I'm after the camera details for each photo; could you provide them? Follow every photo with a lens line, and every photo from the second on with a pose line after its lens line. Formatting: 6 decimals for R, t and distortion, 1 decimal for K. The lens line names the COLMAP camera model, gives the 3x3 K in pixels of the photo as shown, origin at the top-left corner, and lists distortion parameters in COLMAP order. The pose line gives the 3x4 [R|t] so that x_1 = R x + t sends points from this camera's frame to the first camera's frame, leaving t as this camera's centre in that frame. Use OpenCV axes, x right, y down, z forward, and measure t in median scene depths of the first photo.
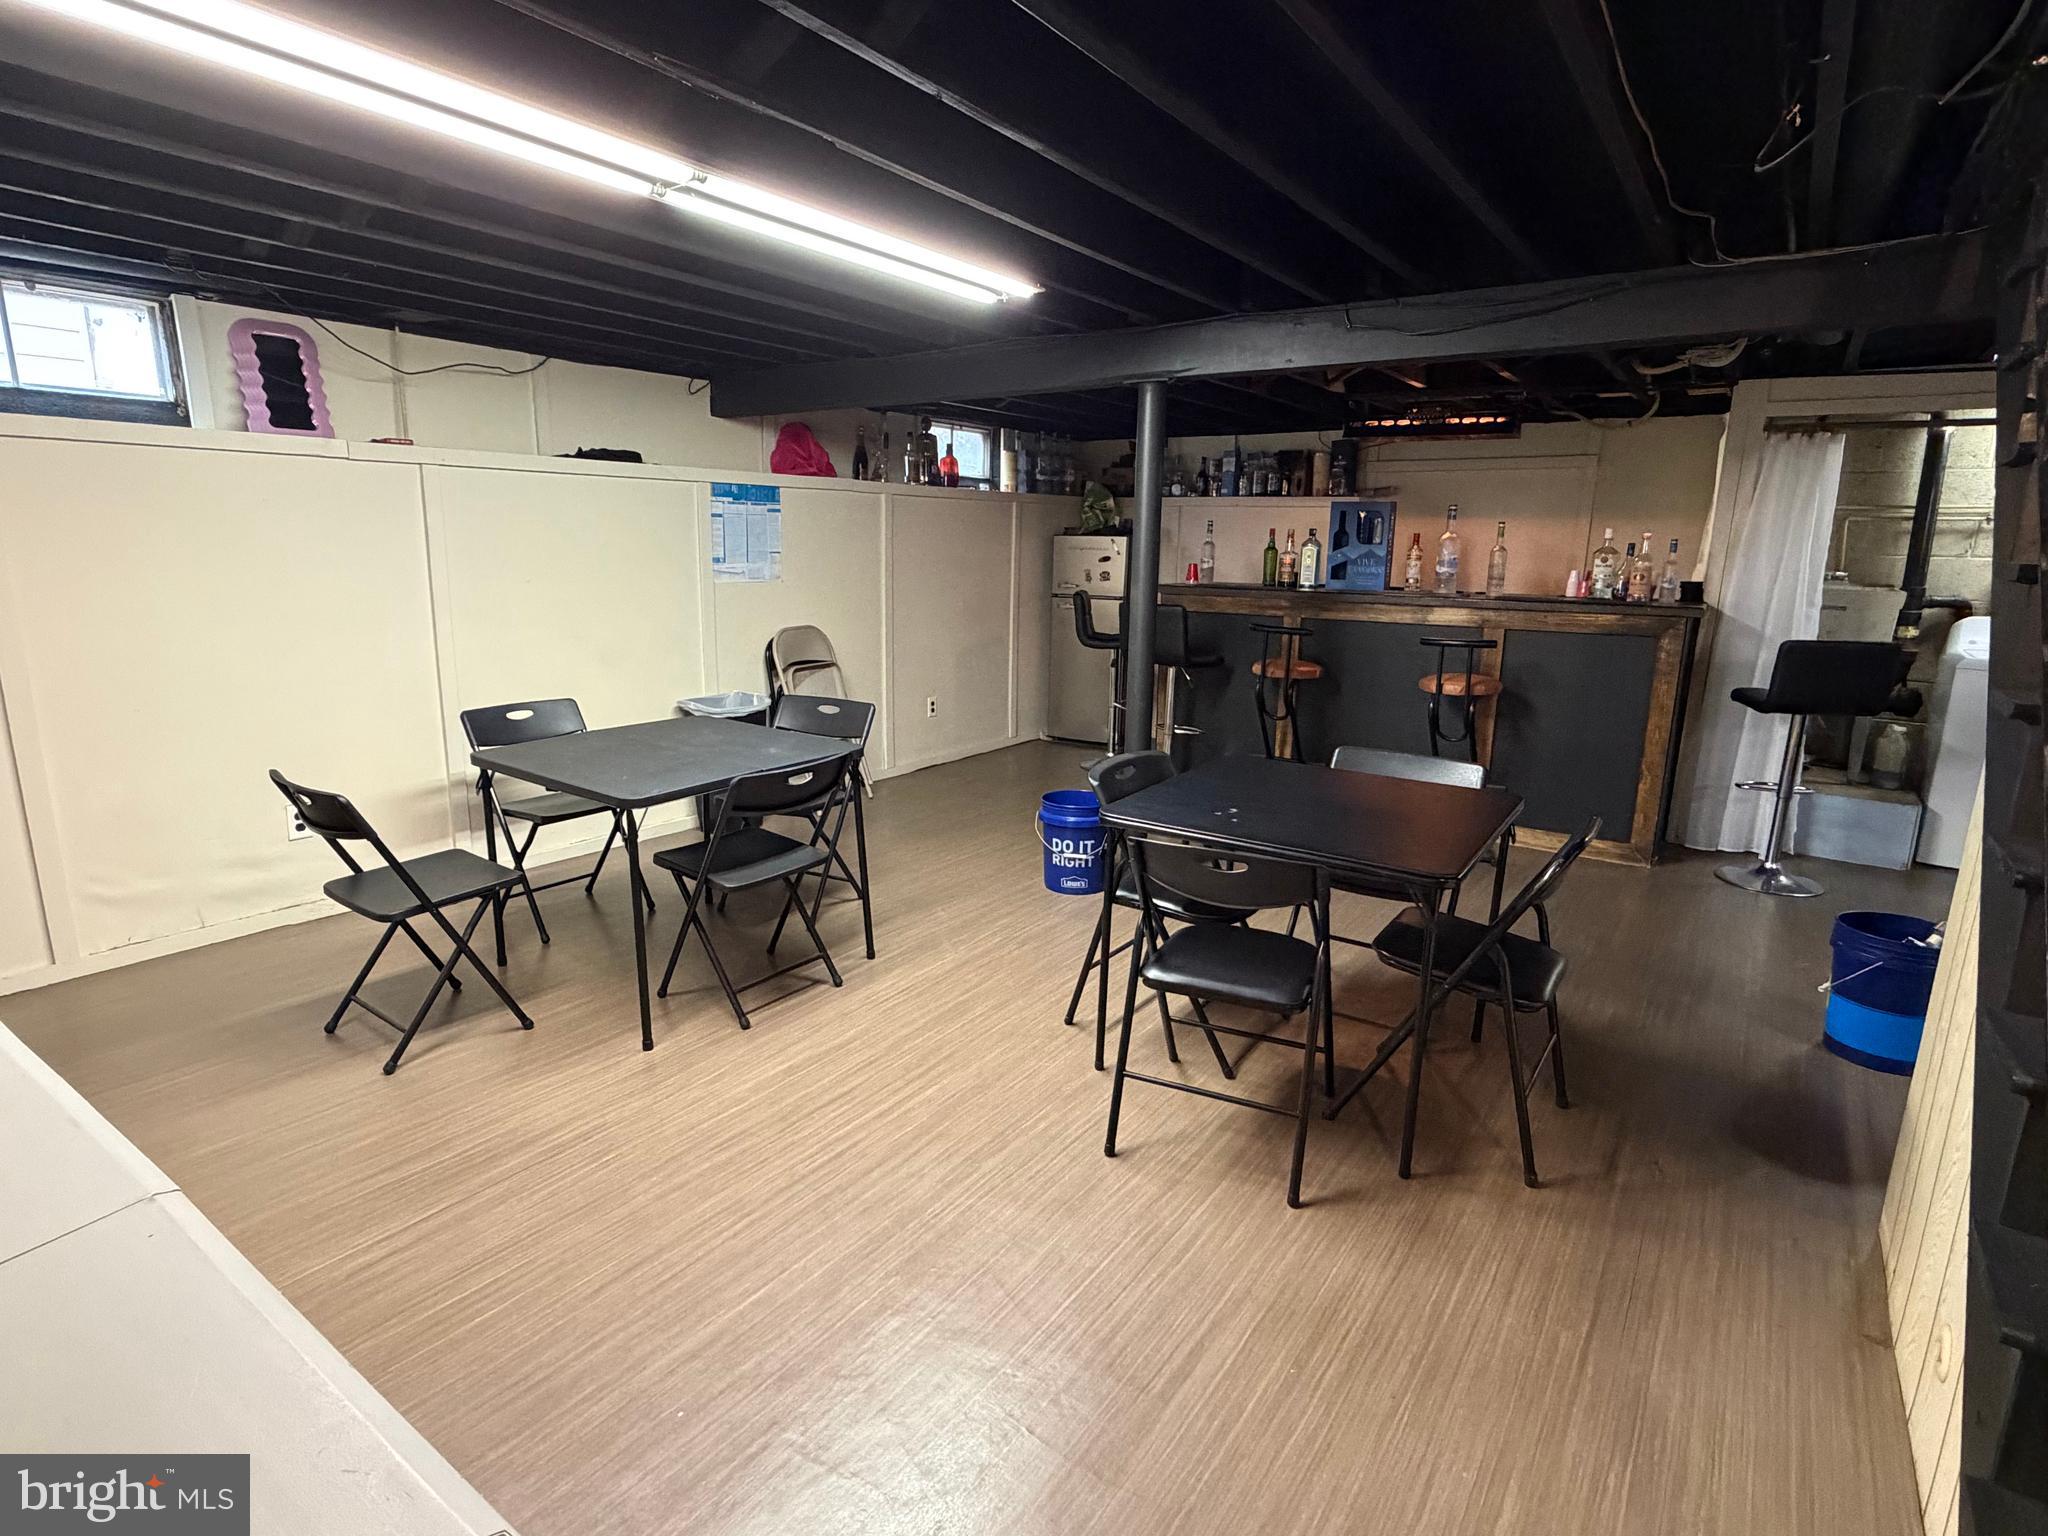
lens RADIAL K [[1060.5, 0, 995.6], [0, 1060.5, 767.0], [0, 0, 1]] dist [0.001802, -0.001663]
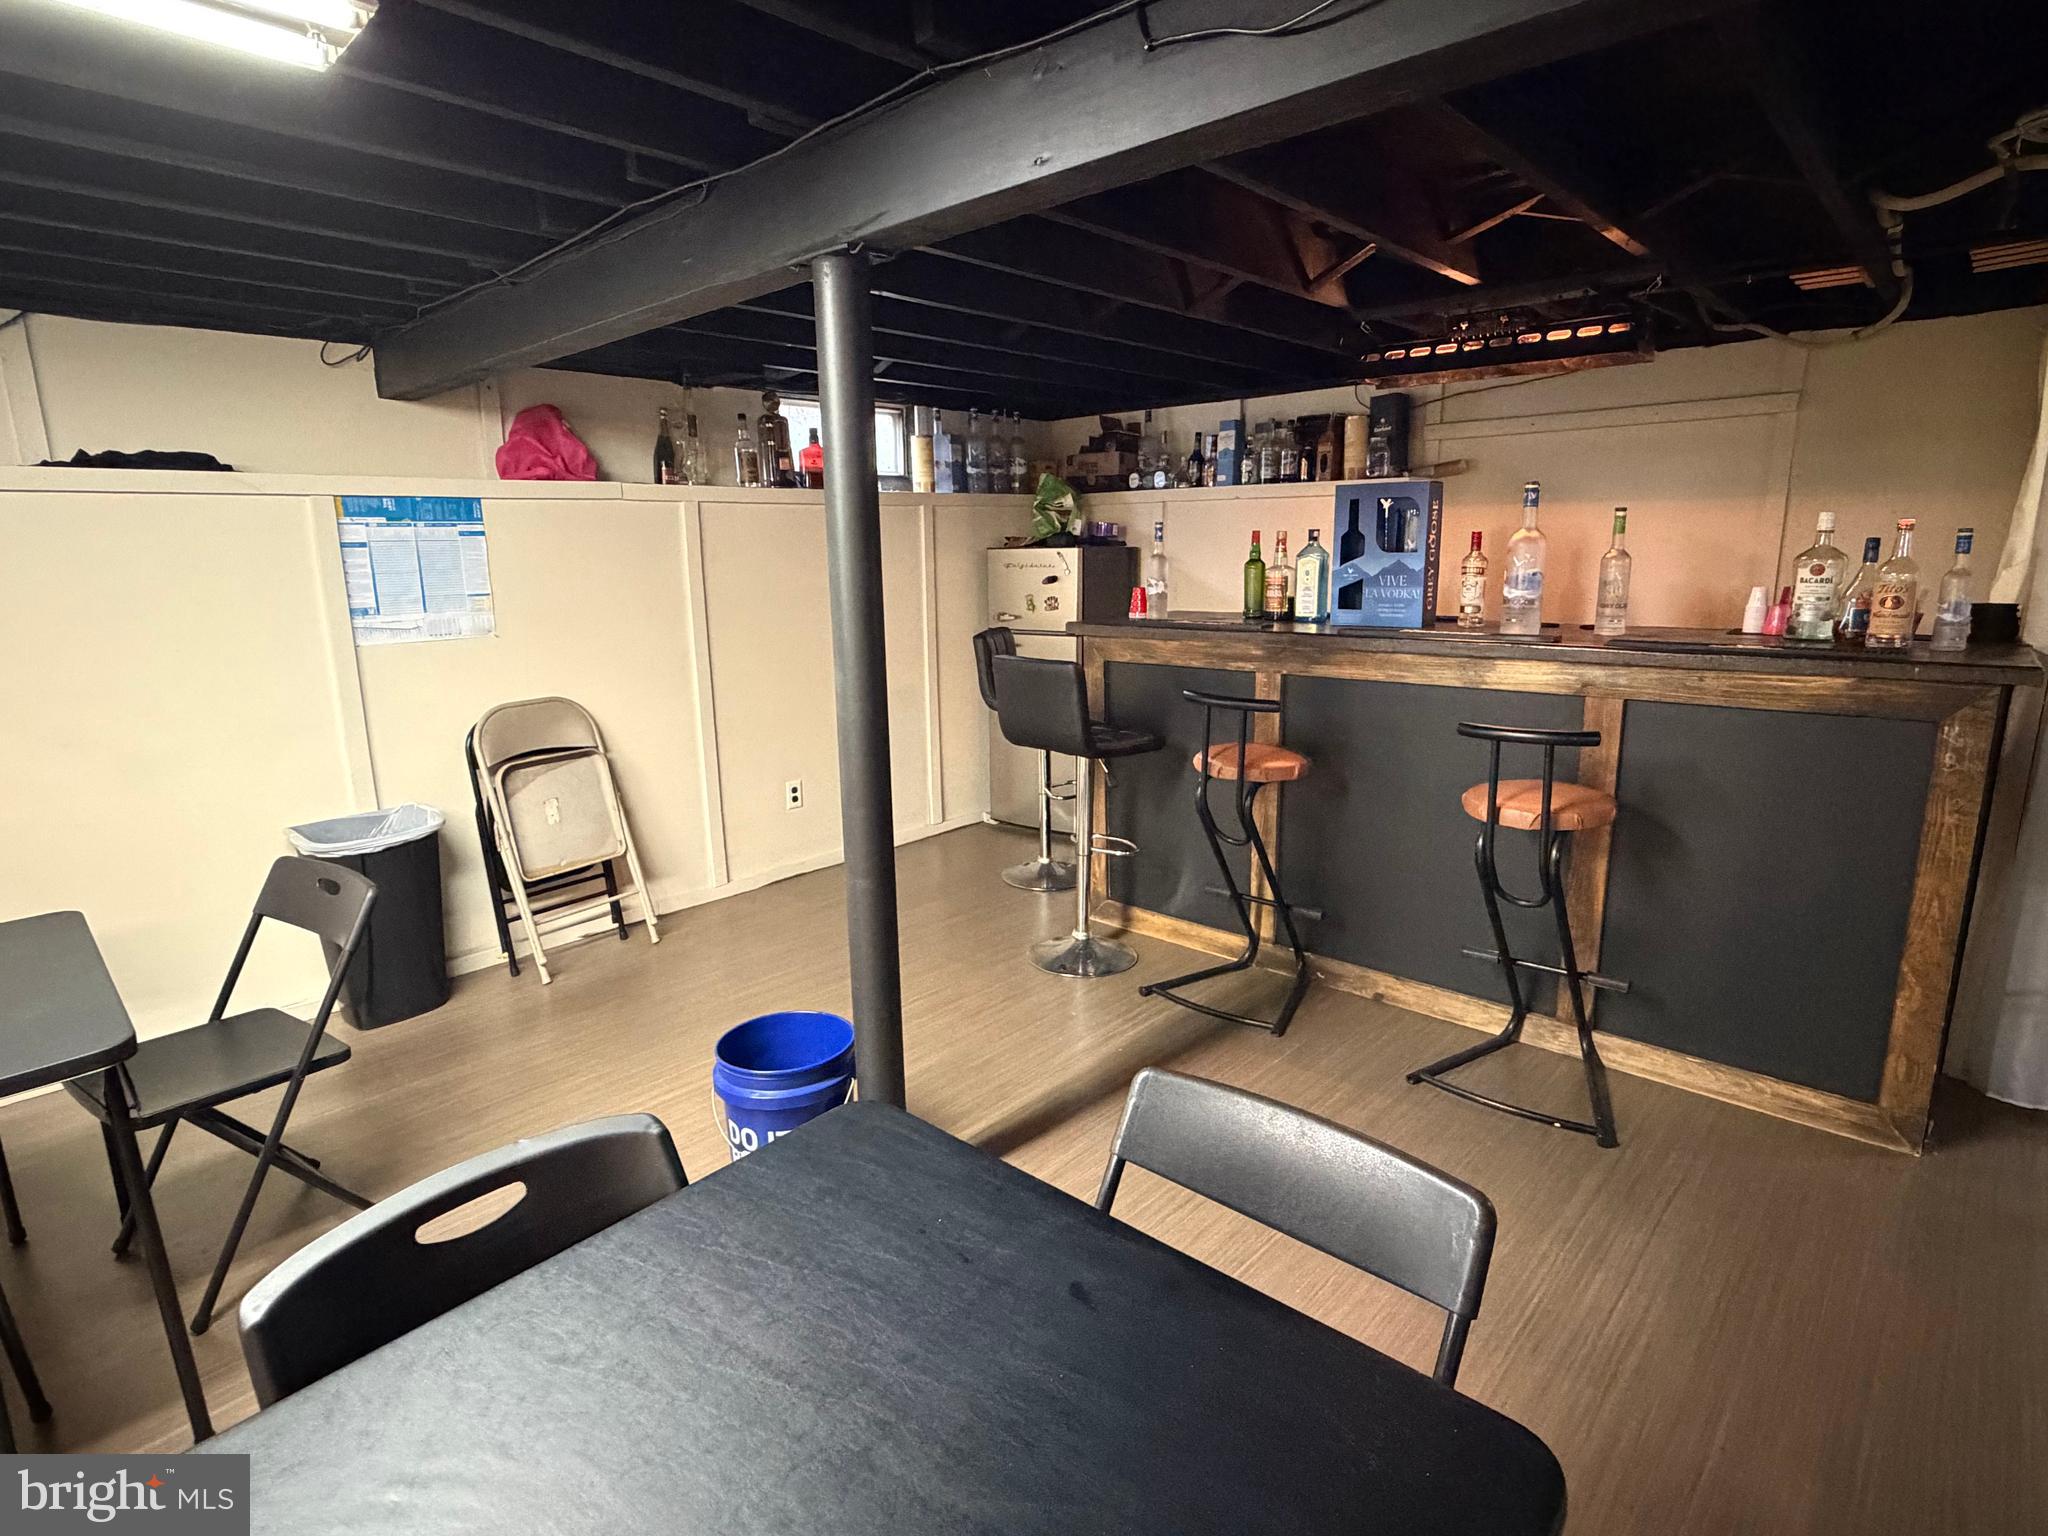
lens RADIAL K [[1060.5, 0, 995.6], [0, 1060.5, 767.0], [0, 0, 1]] dist [0.001802, -0.001663]
pose [[0.991763, -0.008640, -0.127795, 0.195352], [0.008041, 0.999954, -0.005205, -0.082332], [0.127834, 0.004135, 0.991787, 0.353845]]
